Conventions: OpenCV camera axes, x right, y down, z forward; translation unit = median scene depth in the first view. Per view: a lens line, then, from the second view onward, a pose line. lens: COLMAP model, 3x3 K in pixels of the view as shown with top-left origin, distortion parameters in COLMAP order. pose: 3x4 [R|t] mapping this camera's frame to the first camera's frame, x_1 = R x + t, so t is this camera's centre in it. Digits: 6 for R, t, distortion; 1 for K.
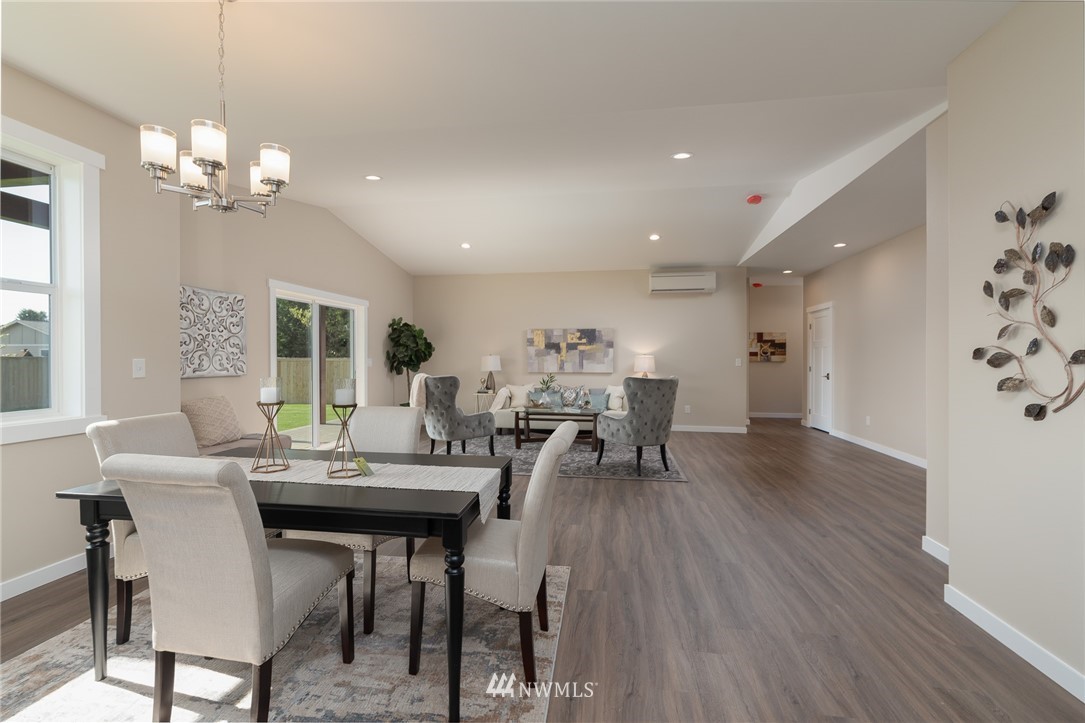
lens RADIAL K [[463.6, 0, 540.8], [0, 463.6, 359.8], [0, 0, 1]] dist [0.003051, -0.000940]
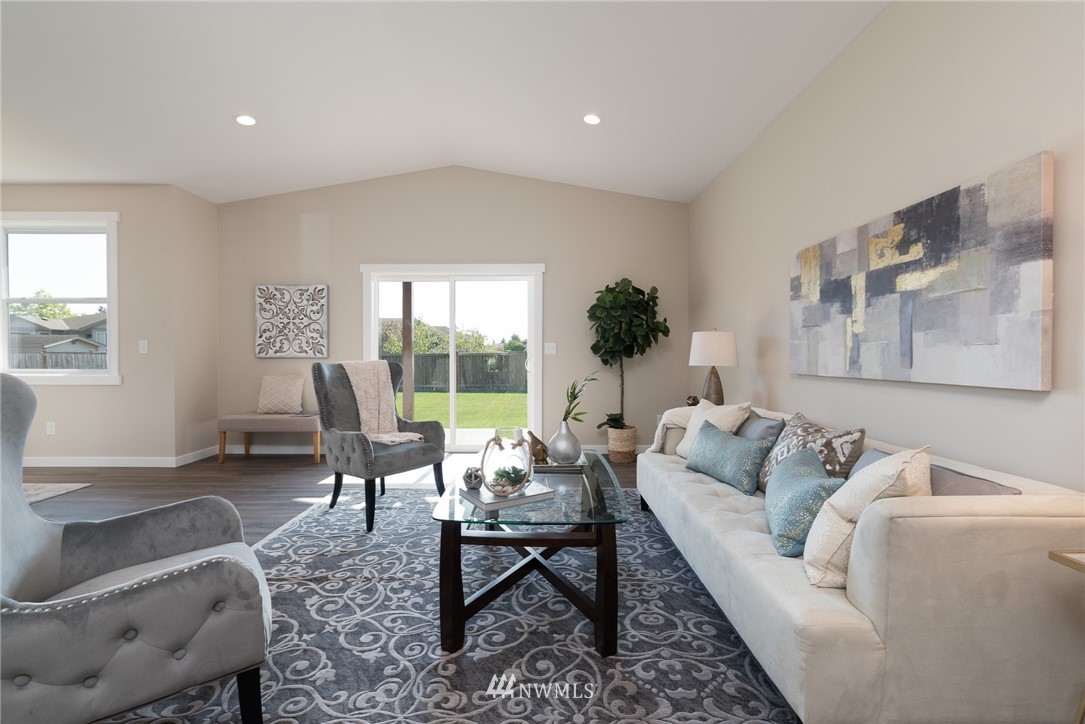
lens RADIAL K [[463.6, 0, 543.0], [0, 463.6, 358.5], [0, 0, 1]] dist [0.003051, -0.000940]
pose [[0.160974, 0.008022, -0.986926, 0.306013], [-0.004999, 0.999961, 0.007312, 0.014416], [0.986946, 0.003756, 0.161008, 0.772992]]
